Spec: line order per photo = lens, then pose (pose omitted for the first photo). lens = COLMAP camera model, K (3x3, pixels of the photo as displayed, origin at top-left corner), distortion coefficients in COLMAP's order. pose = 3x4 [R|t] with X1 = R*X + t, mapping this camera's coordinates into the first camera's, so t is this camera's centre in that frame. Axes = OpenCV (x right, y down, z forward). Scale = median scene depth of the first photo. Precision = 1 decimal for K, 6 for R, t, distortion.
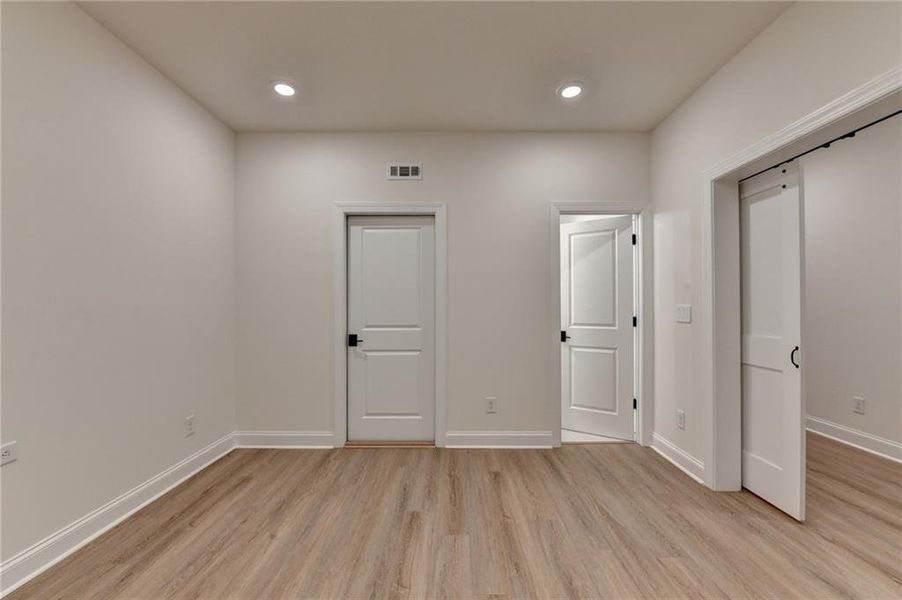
lens RADIAL K [[383.0, 0, 448.4], [0, 383.0, 305.8], [0, 0, 1]] dist [-0.002154, -0.000315]
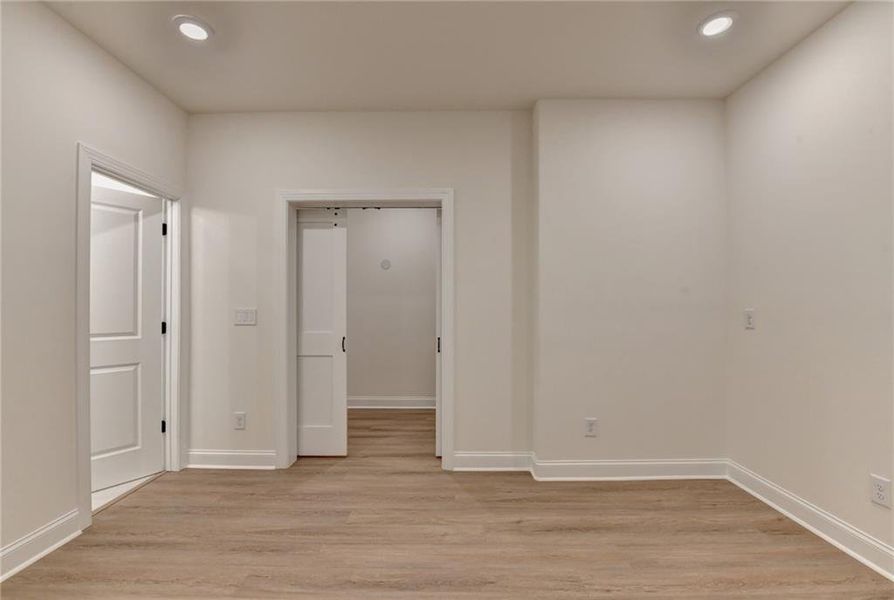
lens RADIAL K [[391.3, 0, 447.0], [0, 391.3, 306.1], [0, 0, 1]] dist [-0.001718, -0.000492]
pose [[-0.000960, 0.008147, 0.999966, -0.447822], [-0.004435, 0.999957, -0.008151, -0.001082], [-0.999990, -0.004443, -0.000924, 0.468095]]
